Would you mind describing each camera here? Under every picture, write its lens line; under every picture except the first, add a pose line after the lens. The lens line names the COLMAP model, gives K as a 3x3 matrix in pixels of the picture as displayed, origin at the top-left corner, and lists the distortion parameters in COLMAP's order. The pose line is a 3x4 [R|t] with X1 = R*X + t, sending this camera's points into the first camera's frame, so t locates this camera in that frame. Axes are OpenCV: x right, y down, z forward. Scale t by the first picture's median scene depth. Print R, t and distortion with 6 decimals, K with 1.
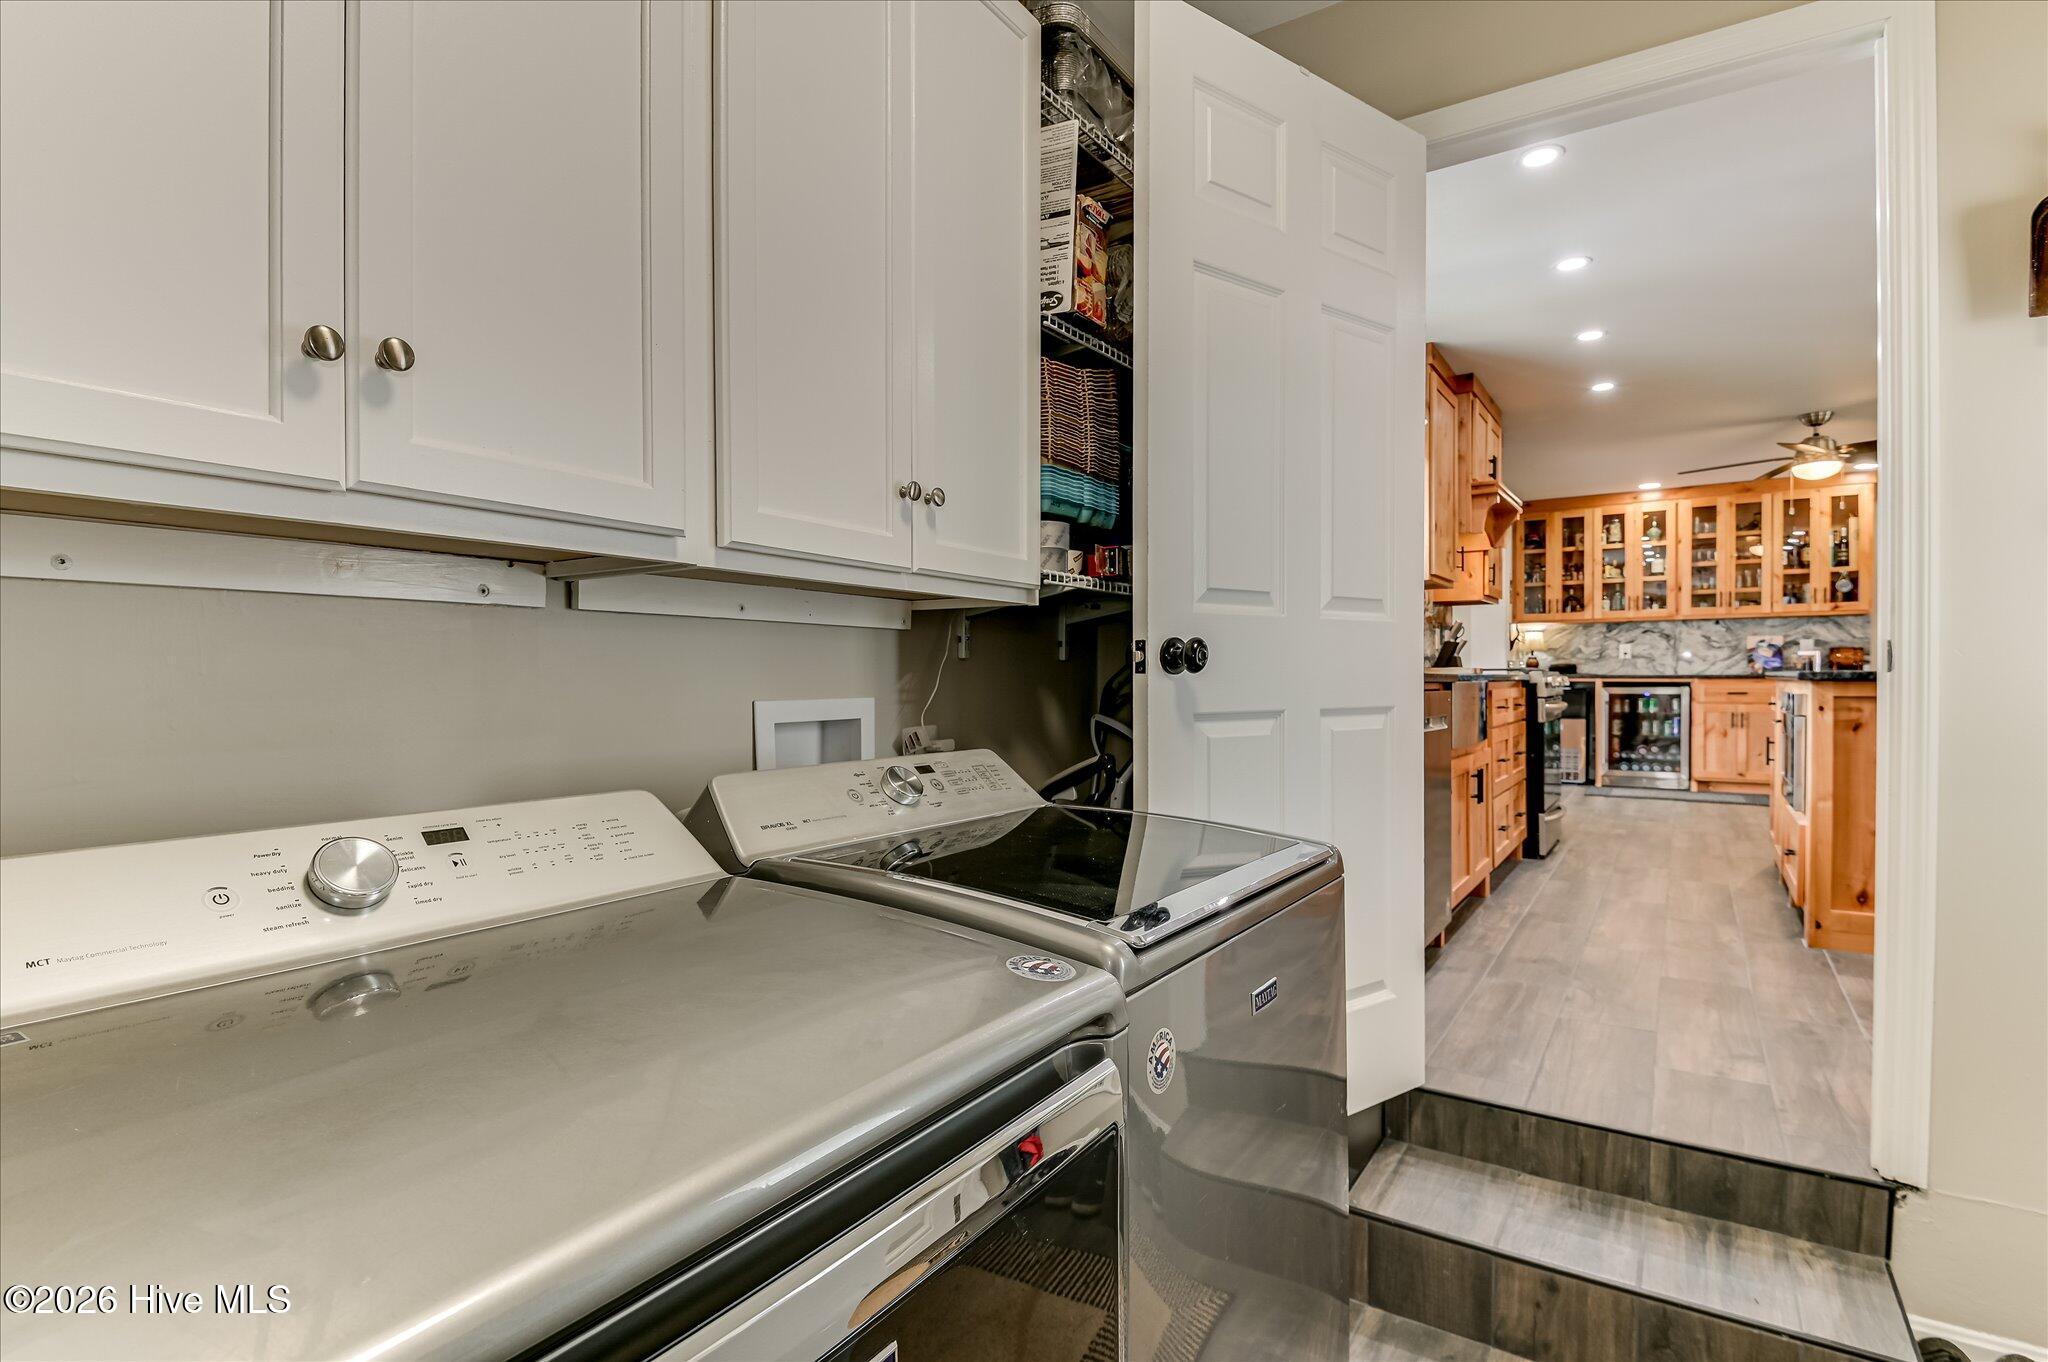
lens RADIAL K [[1005.1, 0, 1022.1], [0, 1005.1, 679.7], [0, 0, 1]] dist [0.000291, 0.000037]
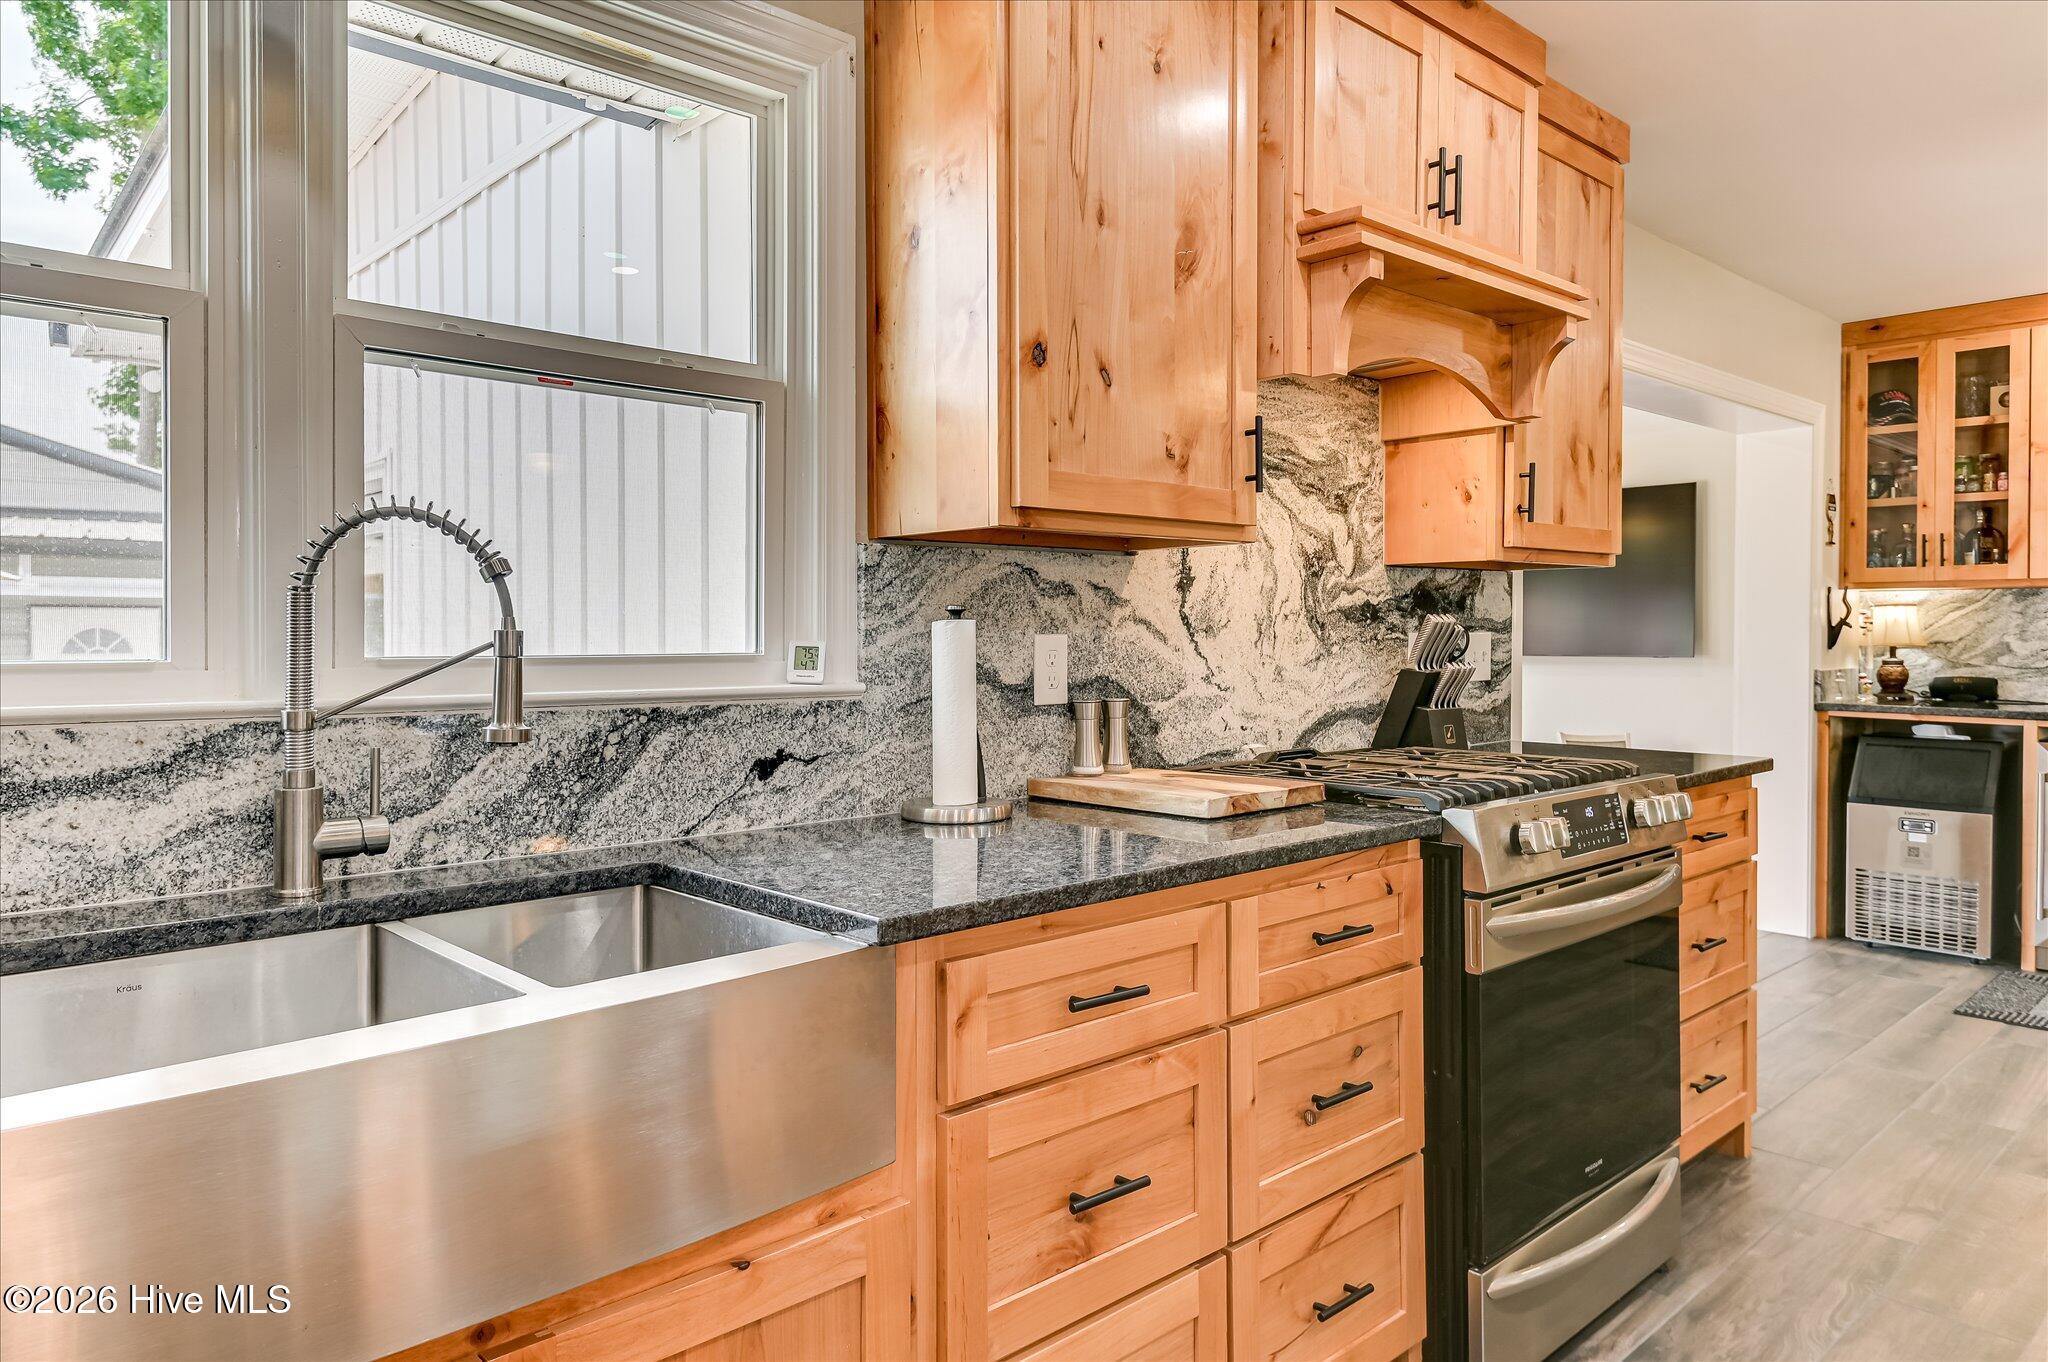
lens RADIAL K [[1323.0, 0, 1007.4], [0, 1323.0, 645.5], [0, 0, 1]] dist [0.003366, -0.003240]
pose [[0.969580, 0.005367, -0.244717, 0.273680], [-0.002852, 0.999939, 0.010631, -0.036011], [0.244759, -0.009610, 0.969536, 0.327756]]
